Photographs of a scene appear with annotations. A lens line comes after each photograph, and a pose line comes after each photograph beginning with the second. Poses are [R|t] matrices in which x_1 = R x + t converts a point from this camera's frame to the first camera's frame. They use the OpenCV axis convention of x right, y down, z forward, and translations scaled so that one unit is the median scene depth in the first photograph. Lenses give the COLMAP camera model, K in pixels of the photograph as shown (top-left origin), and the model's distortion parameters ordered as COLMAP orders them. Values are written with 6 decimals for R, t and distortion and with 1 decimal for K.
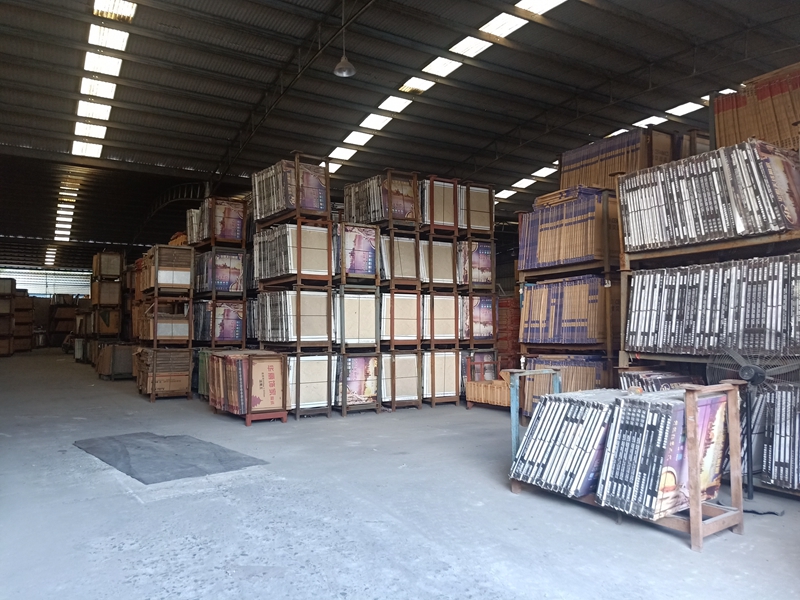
lens RADIAL K [[600.9, 0, 398.3], [0, 600.9, 301.7], [0, 0, 1]] dist [0.060356, -0.044183]
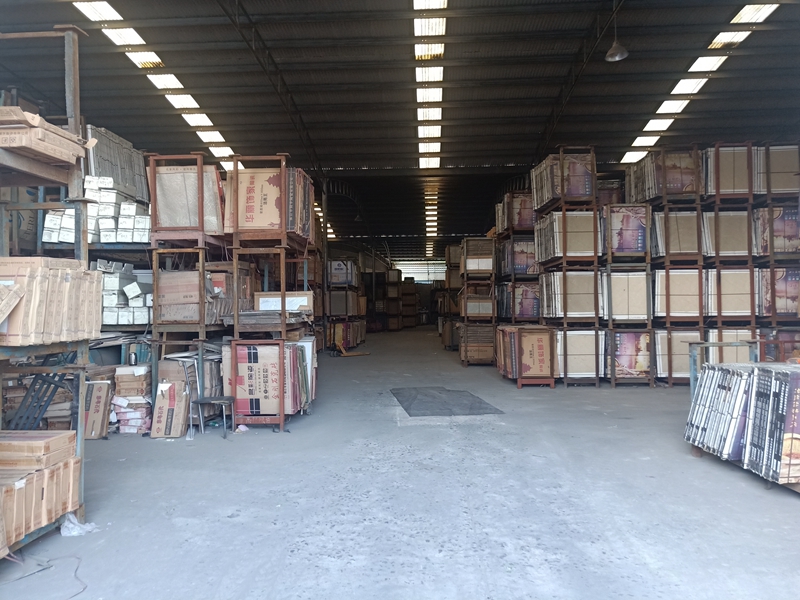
lens RADIAL K [[600.9, 0, 398.6], [0, 600.9, 302.3], [0, 0, 1]] dist [0.060356, -0.044183]
pose [[0.827596, -0.014778, -0.561129, 0.181505], [0.033851, 0.999148, 0.023612, 0.001661], [0.560302, -0.038536, 0.827391, -0.081795]]
